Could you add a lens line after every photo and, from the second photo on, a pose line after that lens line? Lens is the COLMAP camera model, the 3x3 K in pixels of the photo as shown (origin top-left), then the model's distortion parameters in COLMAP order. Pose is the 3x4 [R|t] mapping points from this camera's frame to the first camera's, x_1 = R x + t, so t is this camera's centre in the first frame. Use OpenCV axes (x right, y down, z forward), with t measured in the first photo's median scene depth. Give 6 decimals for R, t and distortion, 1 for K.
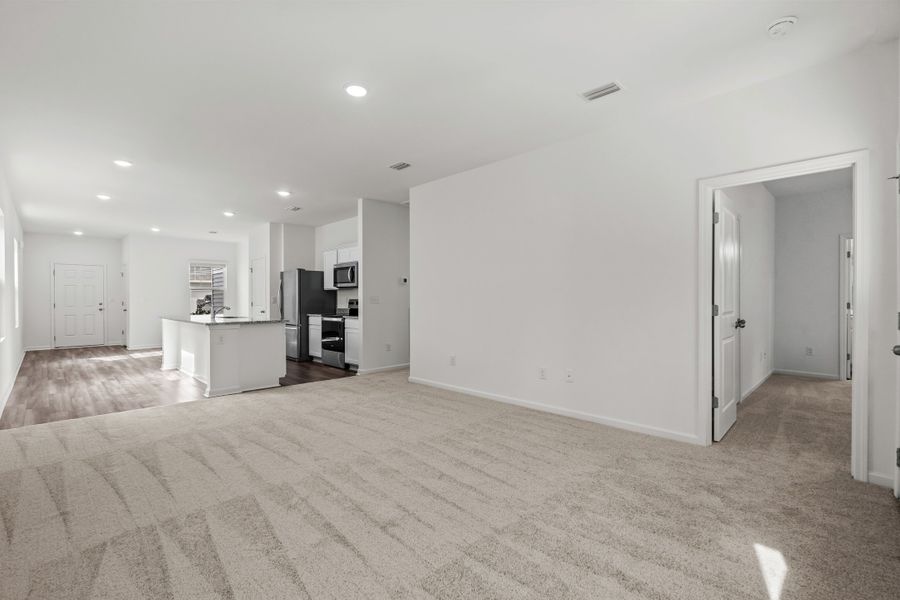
lens RADIAL K [[412.5, 0, 449.4], [0, 412.5, 301.5], [0, 0, 1]] dist [-0.005115, 0.002098]
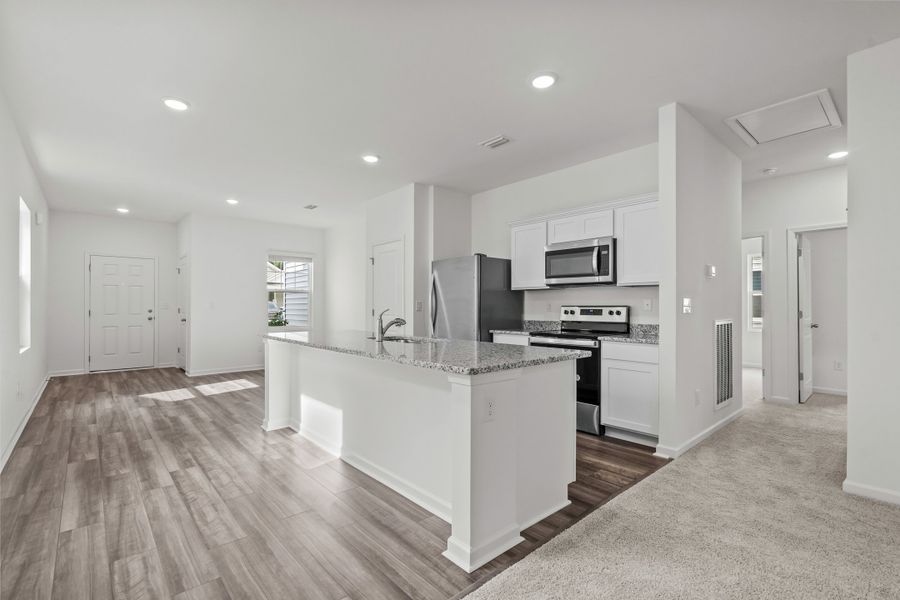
lens RADIAL K [[412.5, 0, 450.7], [0, 412.5, 303.7], [0, 0, 1]] dist [-0.005115, 0.002098]
pose [[0.998584, 0.002427, -0.053142, -0.371543], [-0.002975, 0.999943, -0.010252, -0.001406], [0.053115, 0.010395, 0.998534, 0.401569]]
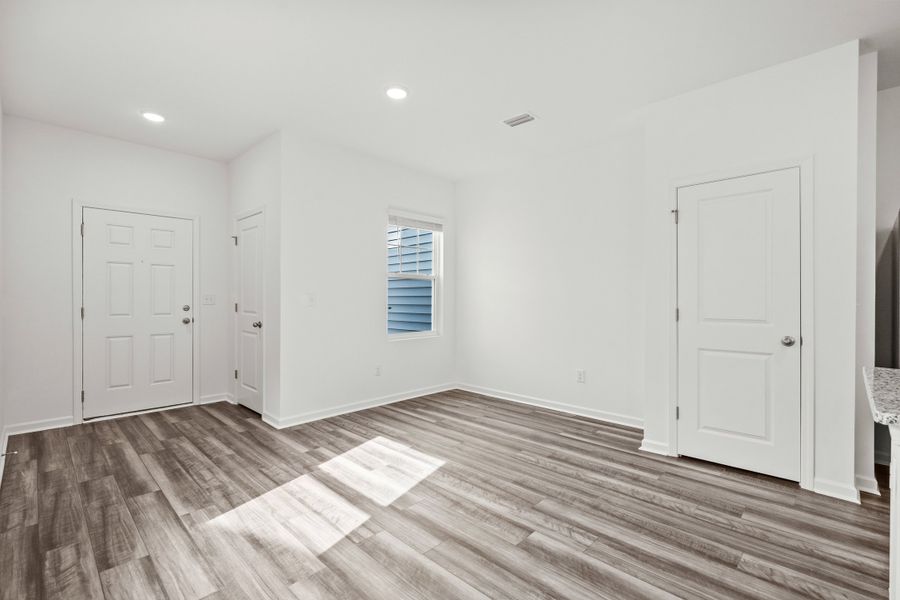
lens RADIAL K [[412.5, 0, 448.6], [0, 412.5, 300.7], [0, 0, 1]] dist [-0.005115, 0.002098]
pose [[0.999860, 0.005912, 0.015635, -0.790611], [-0.005926, 0.999982, 0.000835, -0.005162], [-0.015630, -0.000928, 0.999877, 0.770779]]
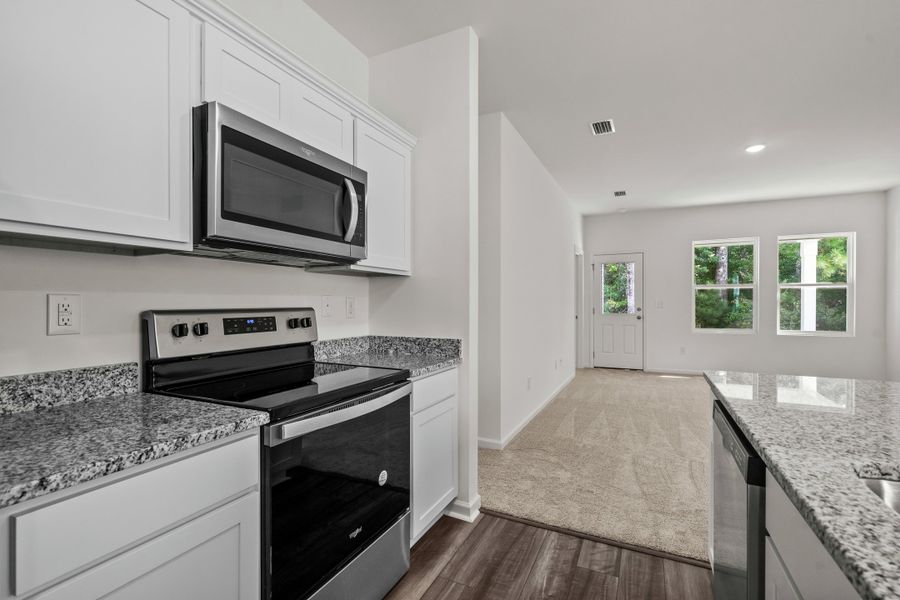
lens RADIAL K [[412.5, 0, 445.9], [0, 412.5, 304.5], [0, 0, 1]] dist [-0.005115, 0.002098]
pose [[-0.334057, -0.003012, 0.942548, -0.454718], [0.005138, 0.999974, 0.005016, -0.007863], [-0.942539, 0.006519, -0.334033, 0.948866]]
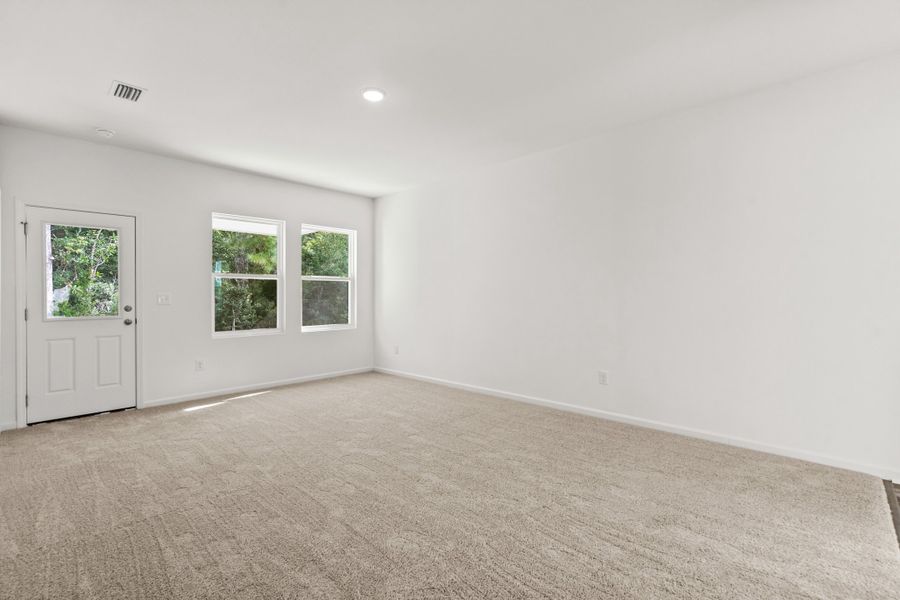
lens RADIAL K [[412.5, 0, 450.3], [0, 412.5, 296.4], [0, 0, 1]] dist [-0.005115, 0.002098]
pose [[-0.999336, 0.008060, -0.035544, -0.150164], [0.007912, 0.999959, 0.004315, -0.005950], [0.035577, 0.004031, -0.999359, 0.809085]]
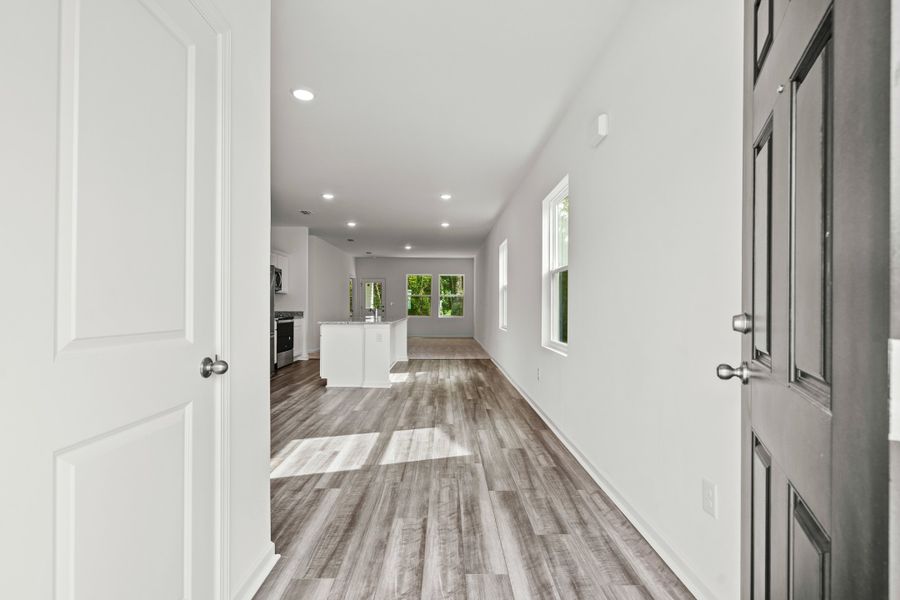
lens RADIAL K [[412.5, 0, 453.7], [0, 412.5, 304.3], [0, 0, 1]] dist [-0.005115, 0.002098]
pose [[-0.729849, 0.001815, 0.683606, -1.223421], [0.002268, 0.999997, -0.000233, 0.001338], [-0.683604, 0.001381, -0.729851, 1.368044]]
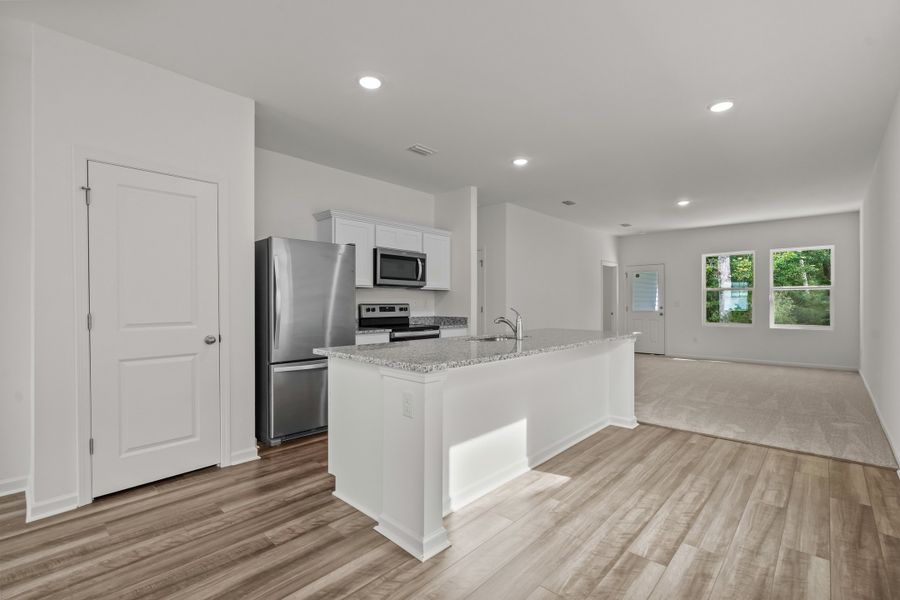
lens RADIAL K [[412.5, 0, 446.9], [0, 412.5, 301.0], [0, 0, 1]] dist [-0.005115, 0.002098]
pose [[-0.045821, 0.006002, 0.998932, -0.887161], [0.004426, 0.999973, -0.005806, -0.005208], [-0.998940, 0.004155, -0.045846, 0.907303]]
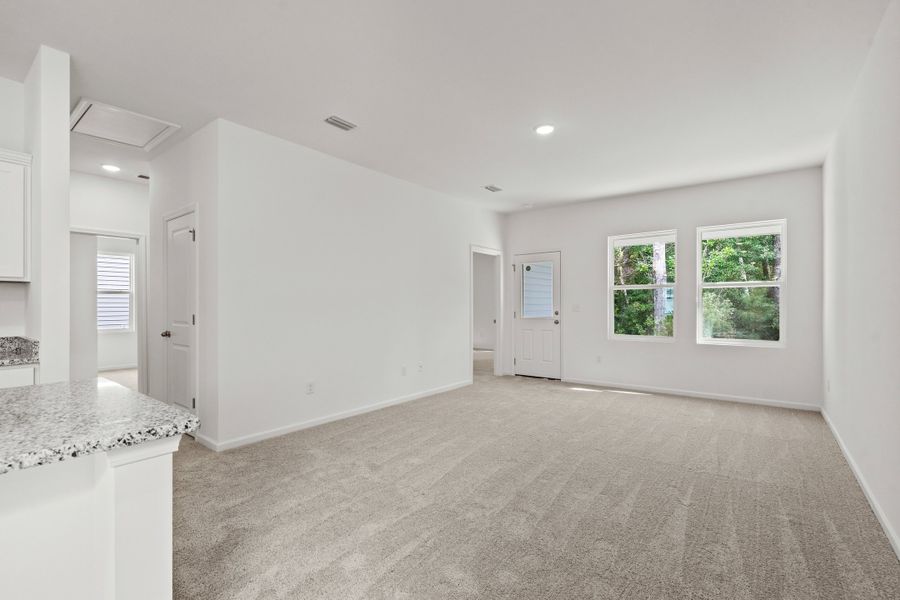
lens RADIAL K [[412.5, 0, 448.5], [0, 412.5, 304.0], [0, 0, 1]] dist [-0.005115, 0.002098]
pose [[-0.138620, 0.004461, 0.990336, -0.533287], [0.005445, 0.999978, -0.003742, -0.006644], [-0.990331, 0.004874, -0.138642, 0.570891]]
